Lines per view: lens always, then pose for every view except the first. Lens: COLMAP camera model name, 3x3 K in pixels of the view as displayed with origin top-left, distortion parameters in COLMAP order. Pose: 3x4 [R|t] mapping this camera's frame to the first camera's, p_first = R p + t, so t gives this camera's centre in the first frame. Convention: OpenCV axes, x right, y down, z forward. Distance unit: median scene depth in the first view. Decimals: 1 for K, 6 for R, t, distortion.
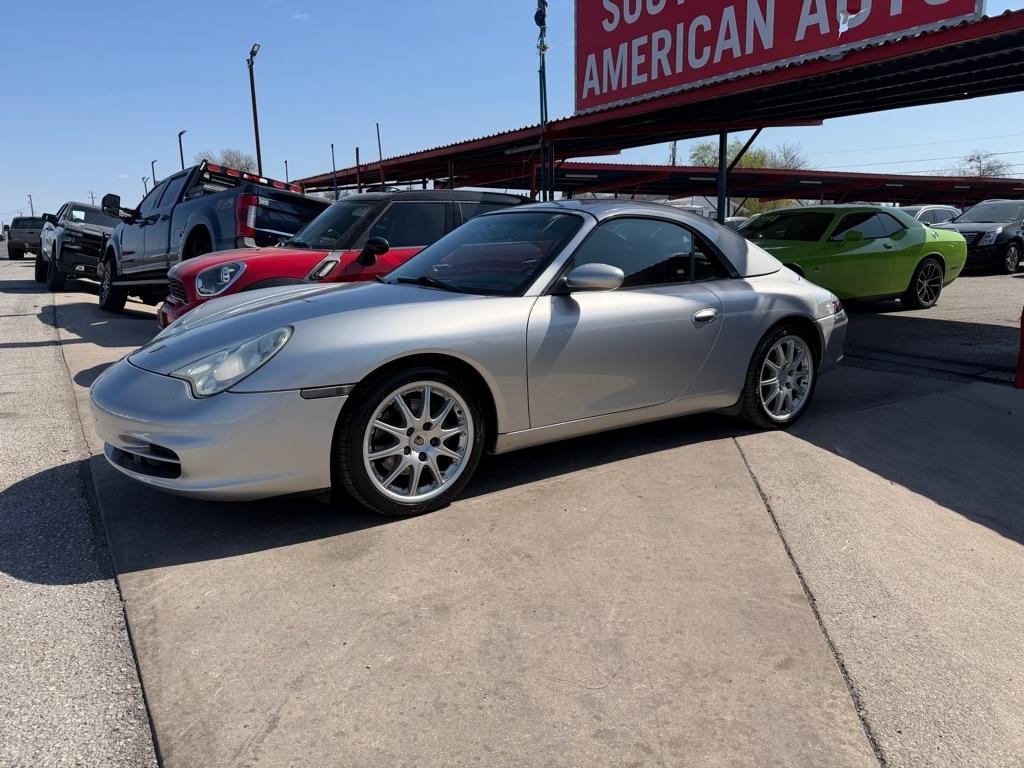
lens RADIAL K [[723.6, 0, 519.1], [0, 723.6, 366.7], [0, 0, 1]] dist [0.028581, -0.038010]
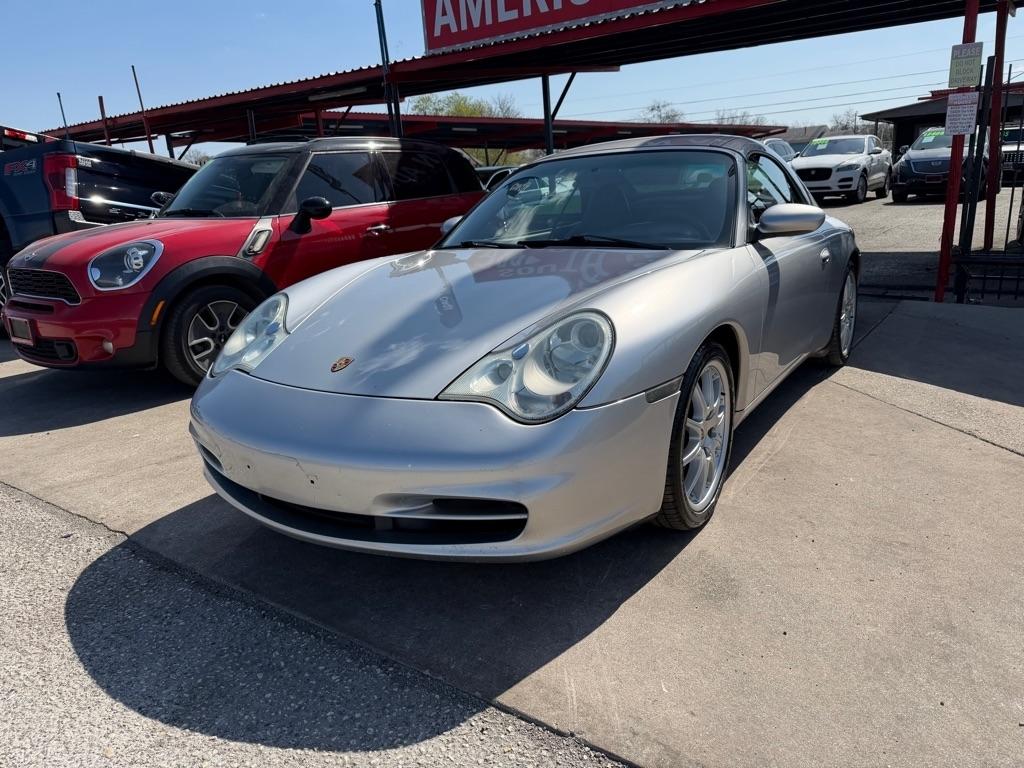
lens RADIAL K [[723.6, 0, 520.0], [0, 723.6, 370.6], [0, 0, 1]] dist [0.028581, -0.038010]
pose [[0.929301, -0.134637, 0.343908, -0.220972], [0.112414, 0.990116, 0.083860, -0.022174], [-0.351800, -0.039271, 0.935251, 0.112339]]
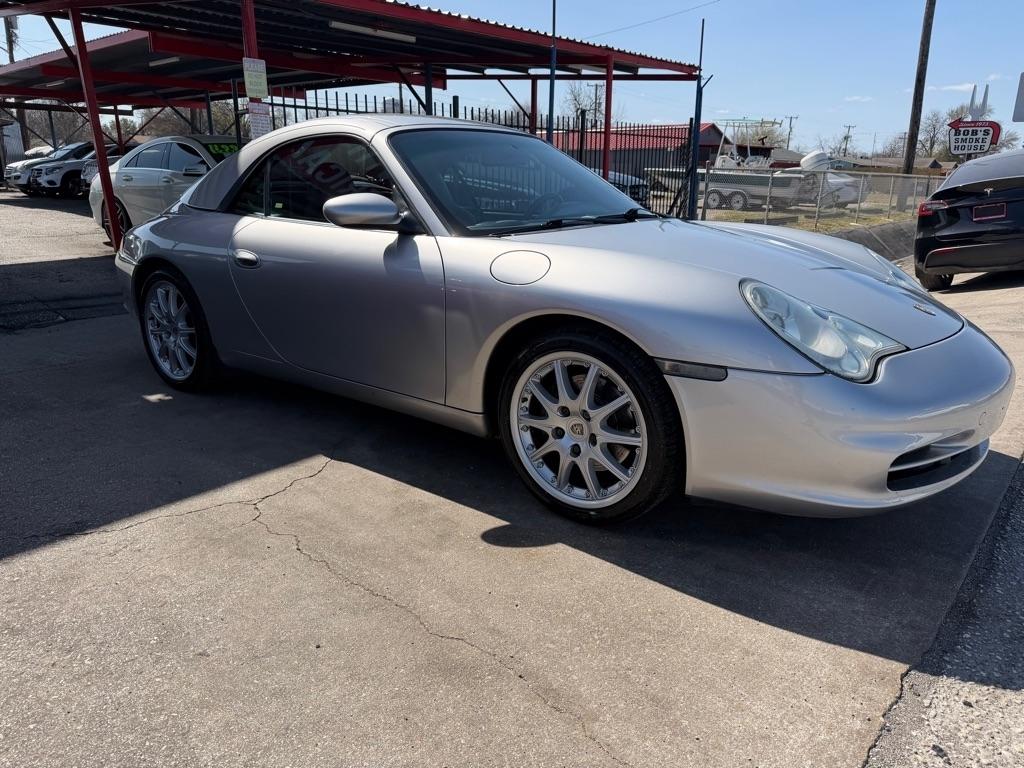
lens RADIAL K [[723.6, 0, 517.6], [0, 723.6, 374.6], [0, 0, 1]] dist [0.028581, -0.038010]
pose [[-0.277551, -0.252450, 0.926949, -0.420474], [0.159314, 0.939404, 0.303545, -0.098849], [-0.947409, 0.231925, -0.220514, 0.607012]]
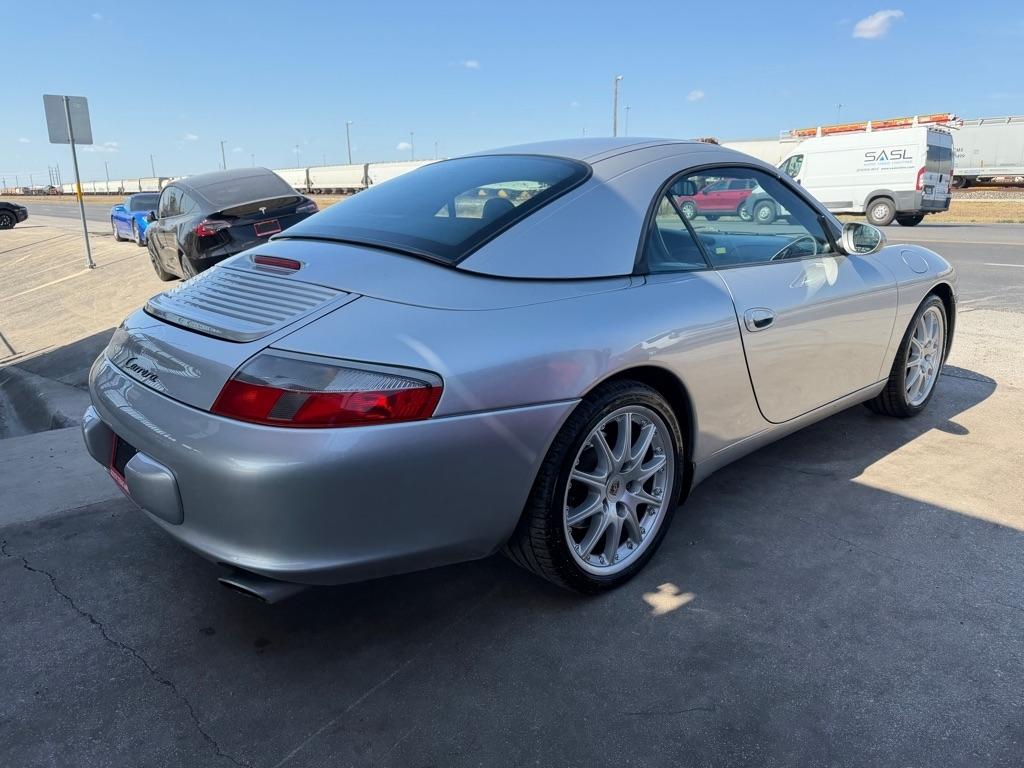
lens RADIAL K [[723.6, 0, 509.1], [0, 723.6, 388.6], [0, 0, 1]] dist [0.028581, -0.038010]
pose [[-0.993896, 0.043272, -0.101480, 0.131975], [-0.004005, 0.905103, 0.425173, -0.165941], [0.110248, 0.422984, -0.899405, 0.919921]]
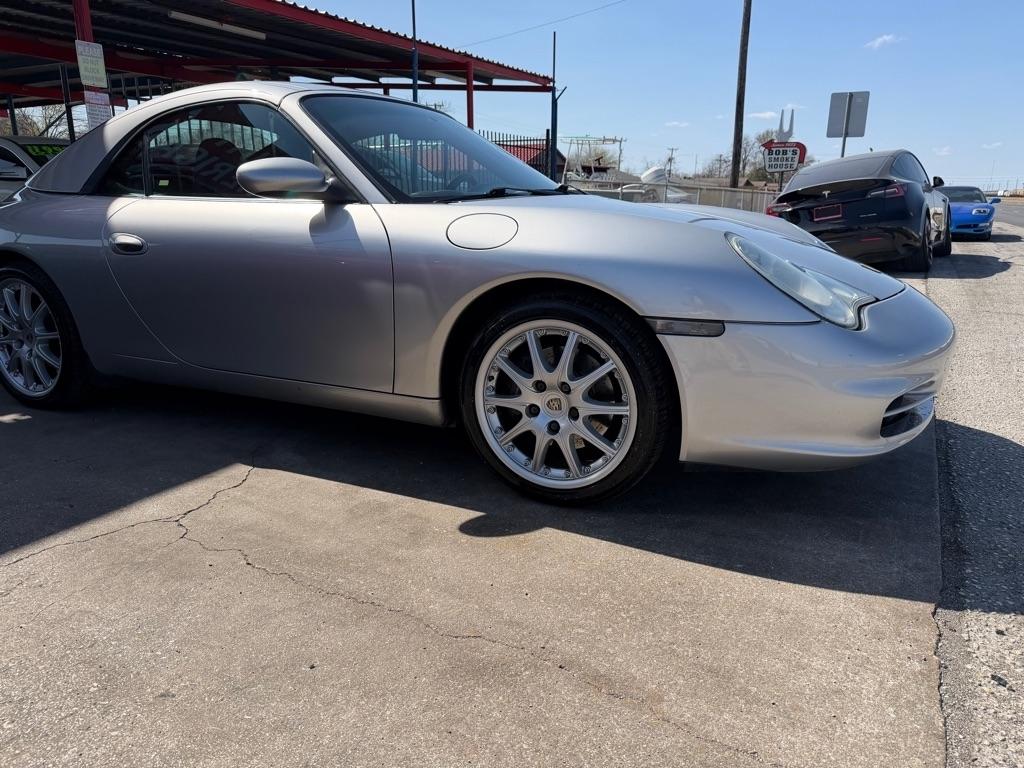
lens RADIAL K [[723.6, 0, 519.1], [0, 723.6, 387.0], [0, 0, 1]] dist [0.028581, -0.038010]
pose [[-0.472903, -0.220761, 0.853011, -0.386894], [0.150718, 0.933569, 0.325166, -0.082361], [-0.868129, 0.282336, -0.408215, 0.643140]]
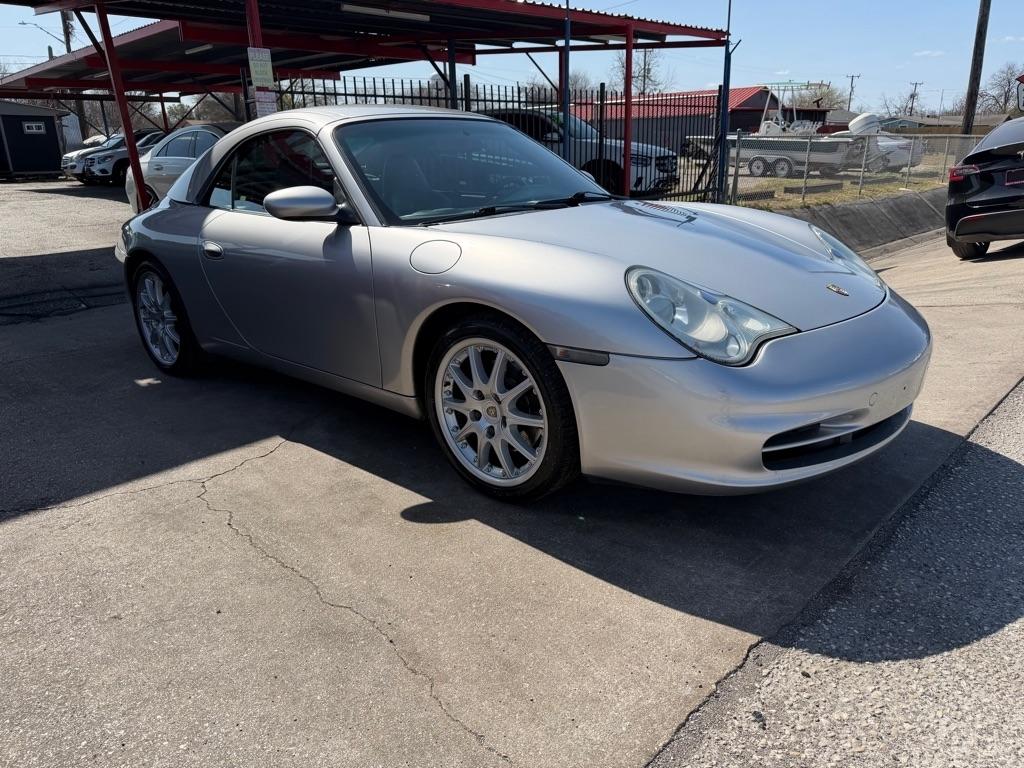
lens RADIAL K [[723.6, 0, 517.3], [0, 723.6, 380.0], [0, 0, 1]] dist [0.028581, -0.038010]
pose [[-0.212848, -0.288172, 0.933624, -0.444708], [0.193114, 0.924263, 0.329309, -0.096504], [-0.957812, 0.250388, -0.141077, 0.556217]]
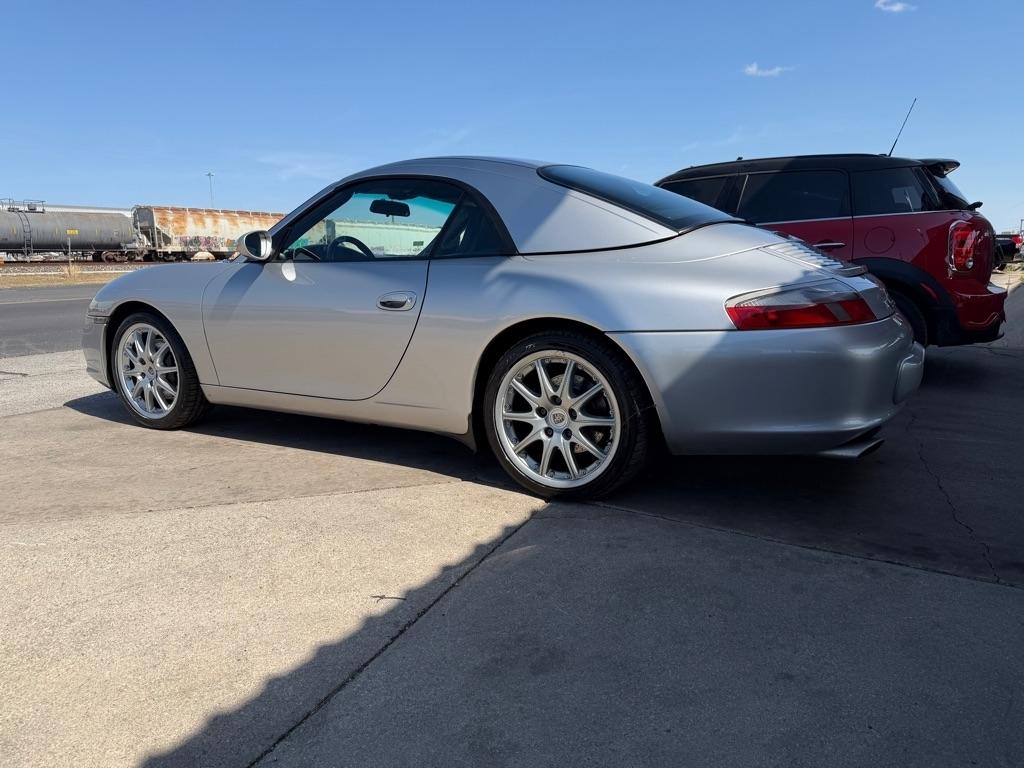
lens RADIAL K [[723.6, 0, 507.9], [0, 723.6, 374.4], [0, 0, 1]] dist [0.028581, -0.038010]
pose [[0.412966, 0.144333, -0.899237, 0.473735], [-0.146533, 0.985029, 0.090810, -0.037710], [0.898881, 0.094266, 0.427933, 0.370976]]
